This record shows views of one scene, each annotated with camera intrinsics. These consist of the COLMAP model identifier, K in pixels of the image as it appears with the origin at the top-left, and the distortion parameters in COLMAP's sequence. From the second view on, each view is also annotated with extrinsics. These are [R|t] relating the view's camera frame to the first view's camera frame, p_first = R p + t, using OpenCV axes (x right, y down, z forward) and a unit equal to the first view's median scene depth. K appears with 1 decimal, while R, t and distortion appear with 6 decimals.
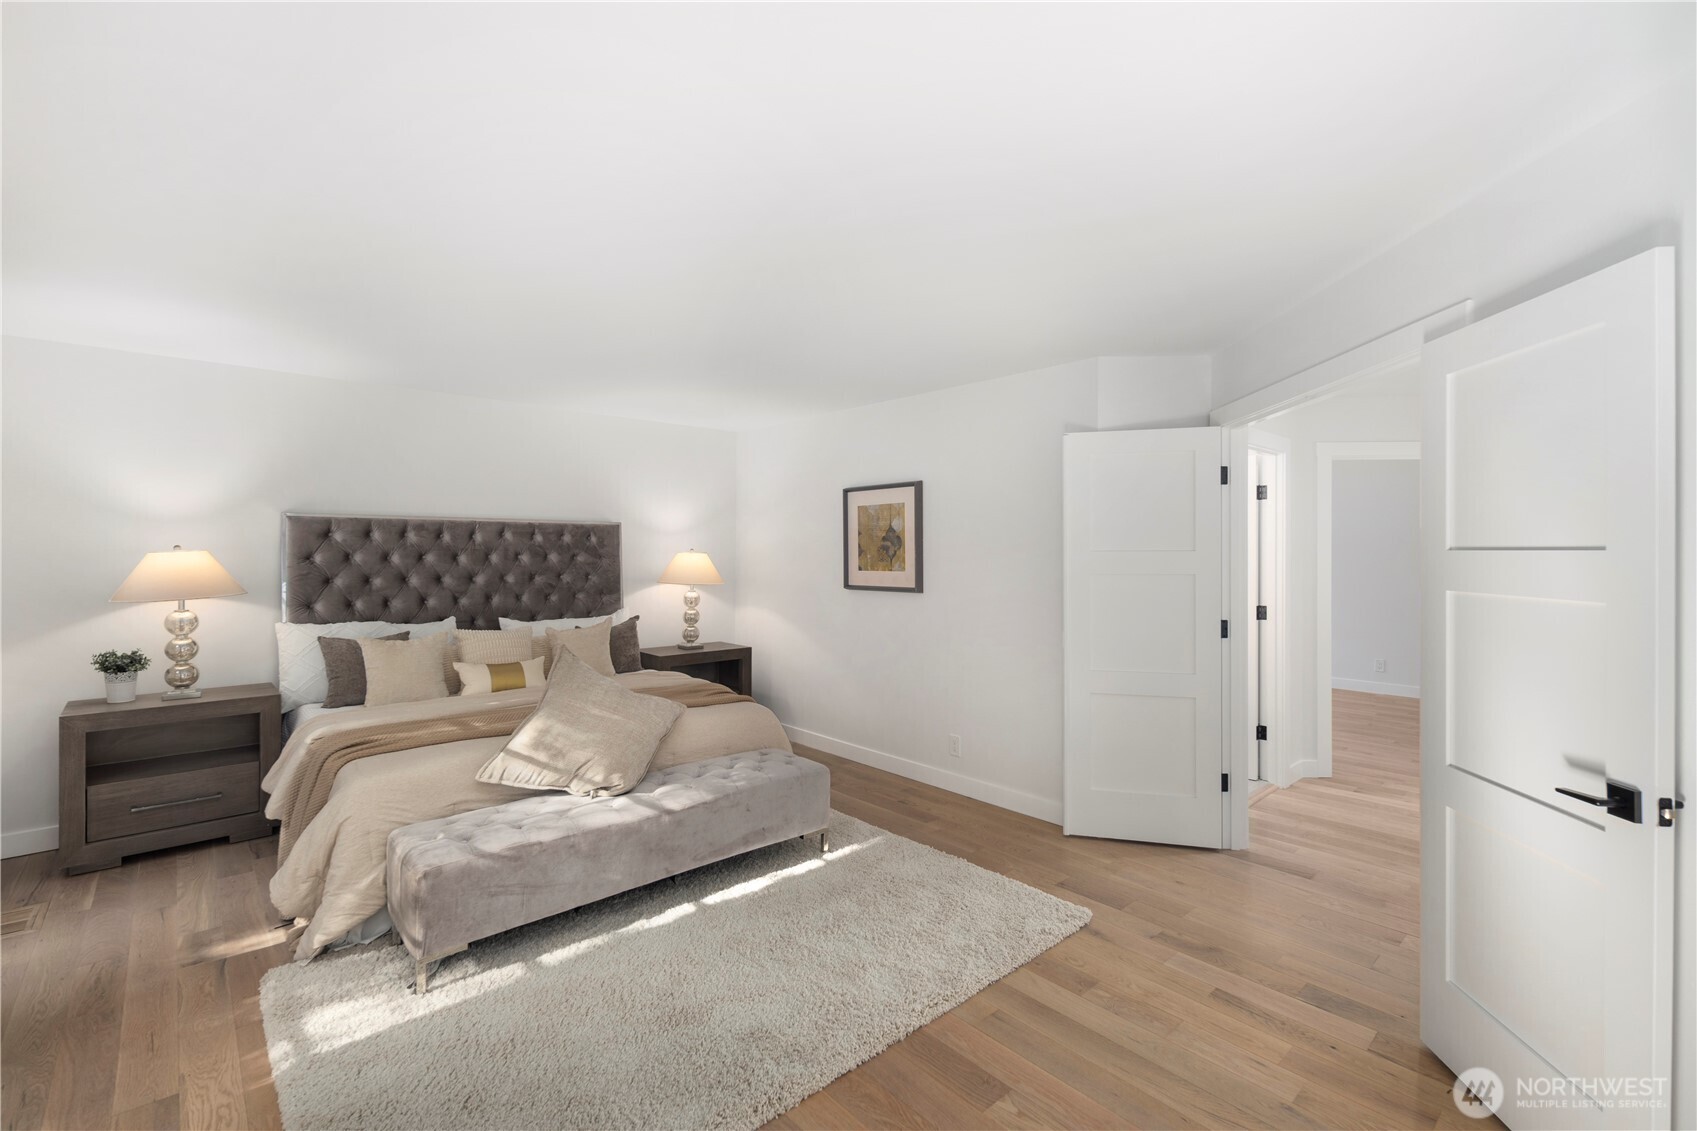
lens RADIAL K [[738.2, 0, 851.6], [0, 738.2, 540.5], [0, 0, 1]] dist [0.004830, 0.000247]
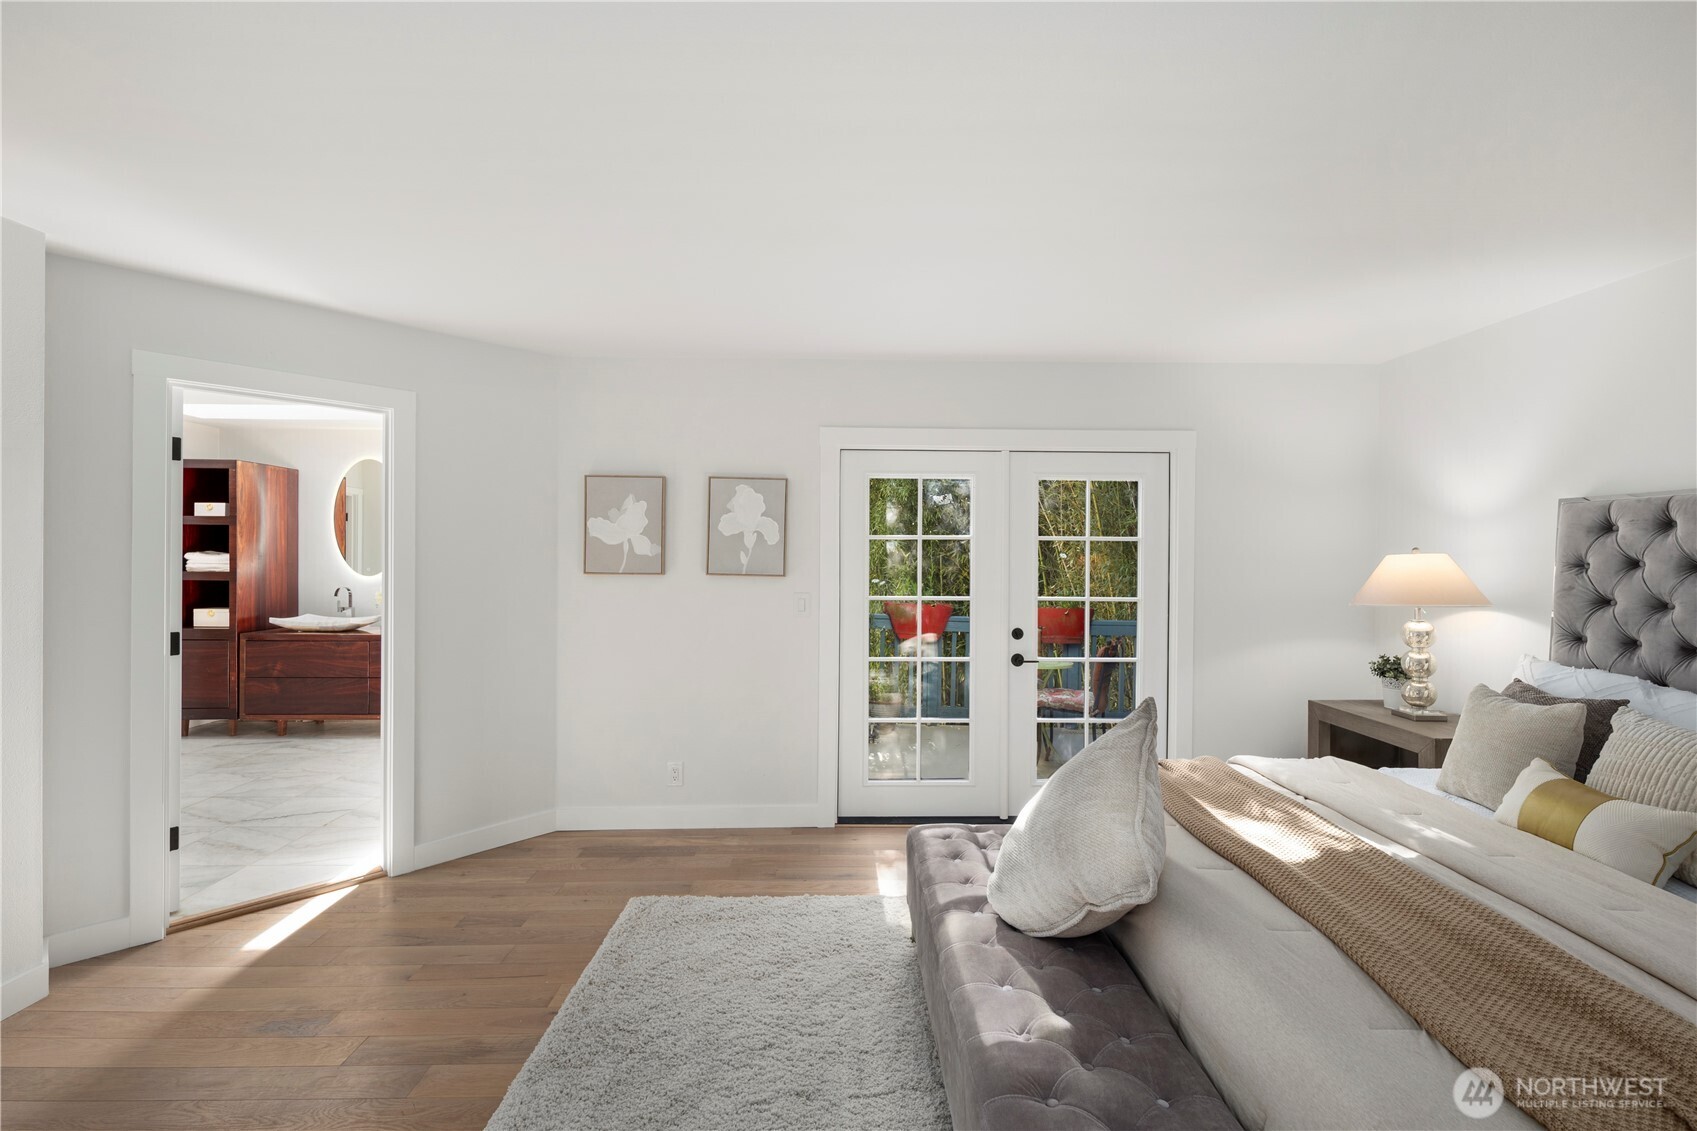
lens RADIAL K [[738.2, 0, 851.6], [0, 738.2, 540.5], [0, 0, 1]] dist [0.004830, 0.000247]
pose [[-0.658391, -0.022319, -0.752345, 0.171137], [0.002217, 0.999498, -0.031591, 0.019649], [0.752673, -0.022467, -0.658012, 0.855524]]
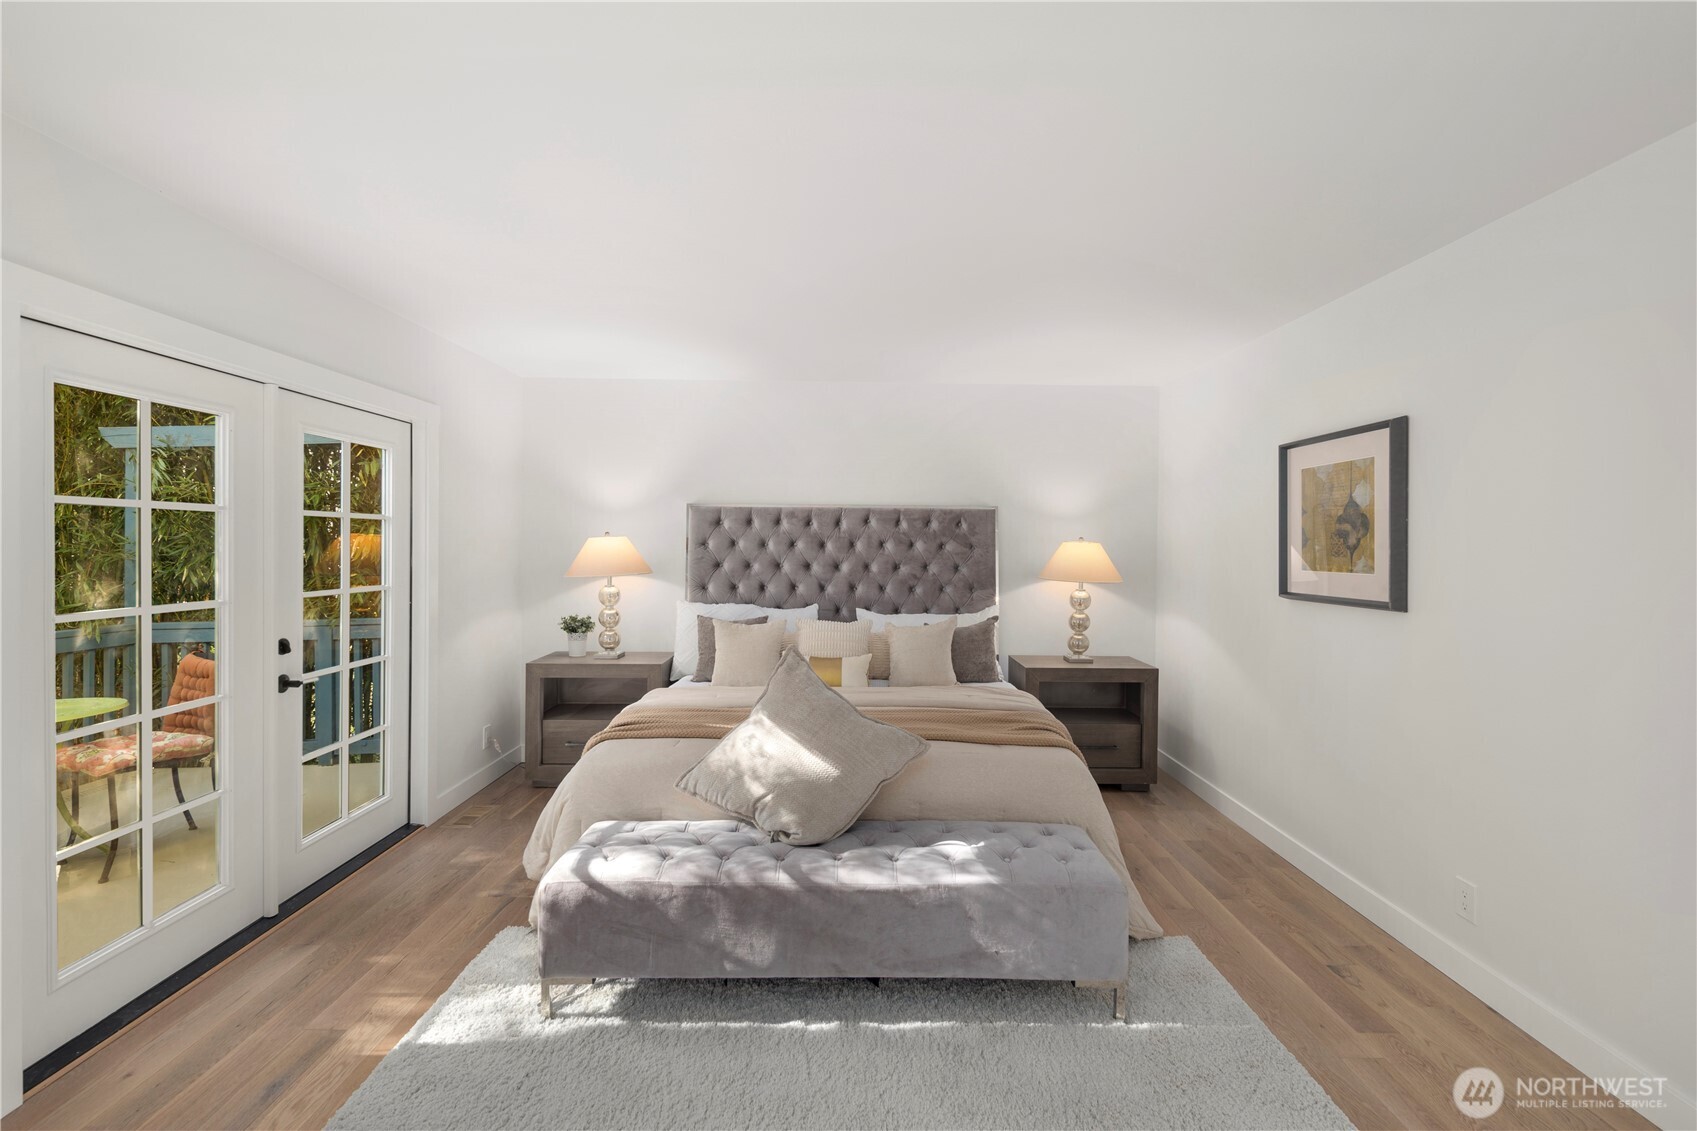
lens RADIAL K [[738.2, 0, 851.6], [0, 738.2, 540.5], [0, 0, 1]] dist [0.004830, 0.000247]
pose [[0.751912, 0.002899, -0.659257, 0.149042], [0.002351, 0.999972, 0.007079, 0.010213], [0.659260, -0.006872, 0.751884, 0.281641]]
